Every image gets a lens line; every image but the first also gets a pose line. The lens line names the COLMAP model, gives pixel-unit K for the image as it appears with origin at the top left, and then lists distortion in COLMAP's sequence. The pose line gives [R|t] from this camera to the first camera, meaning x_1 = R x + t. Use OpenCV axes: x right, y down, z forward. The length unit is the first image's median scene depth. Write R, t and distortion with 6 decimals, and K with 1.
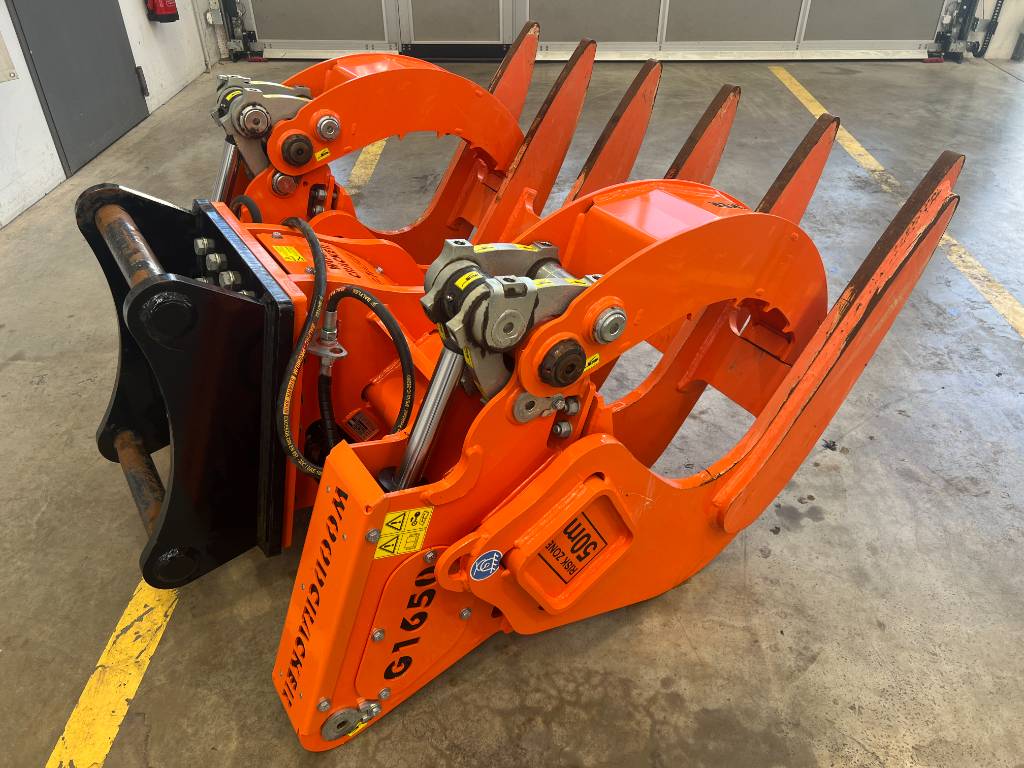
lens RADIAL K [[770.2, 0, 517.4], [0, 770.2, 388.4], [0, 0, 1]] dist [0.050448, -0.056987]
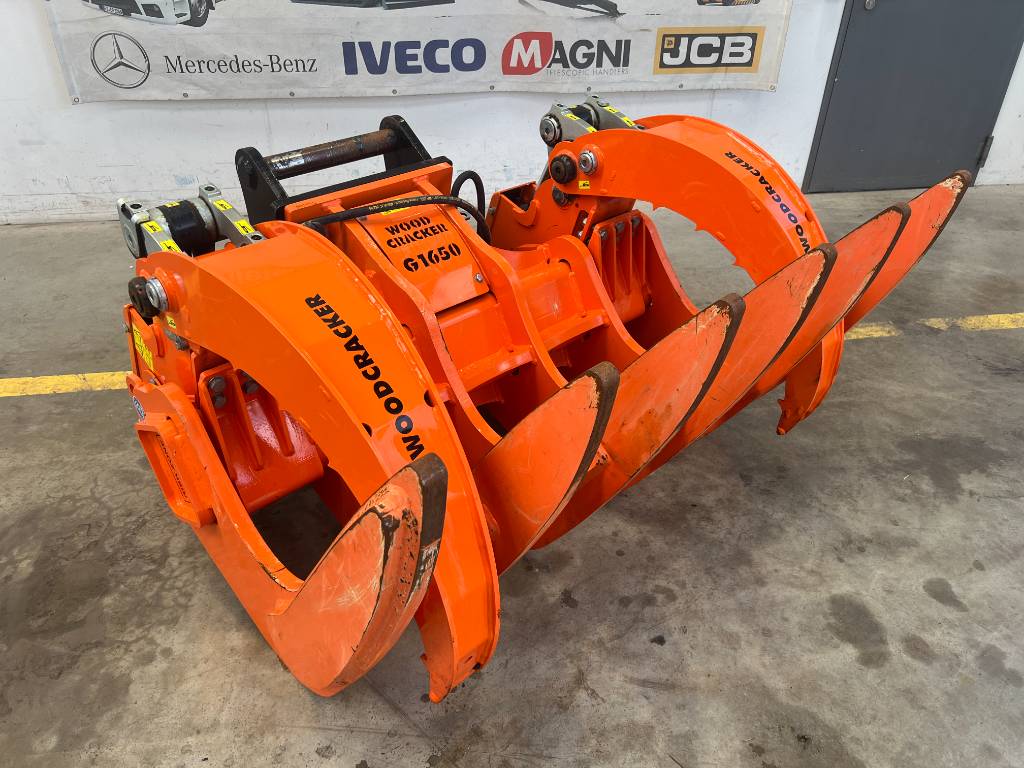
lens RADIAL K [[770.2, 0, 512.0], [0, 770.2, 389.2], [0, 0, 1]] dist [0.050448, -0.056987]
pose [[0.169707, 0.555499, -0.814015, 0.773466], [-0.596726, 0.715282, 0.363715, -0.450856], [0.784294, 0.424019, 0.452869, 0.605406]]
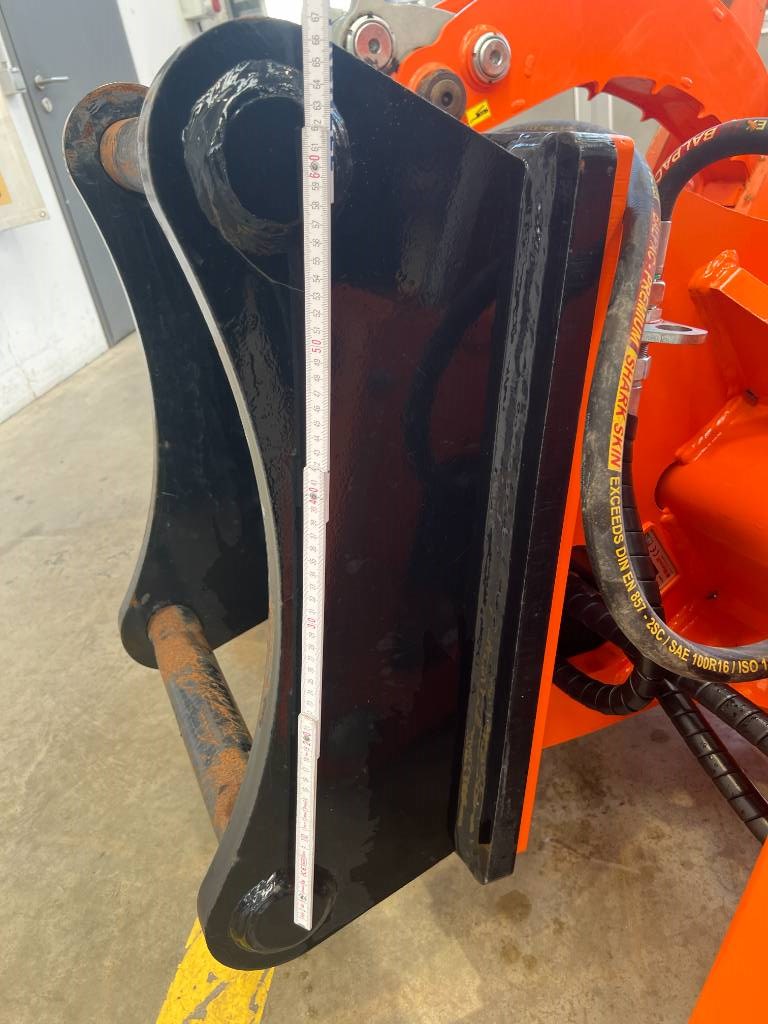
lens RADIAL K [[770.2, 0, 385.8], [0, 770.2, 511.4], [0, 0, 1]] dist [0.050448, -0.056987]
pose [[0.977273, -0.072789, -0.199095, -0.238828], [0.048485, 0.991055, -0.124334, 0.060840], [0.206364, 0.111855, 0.972061, 0.488829]]
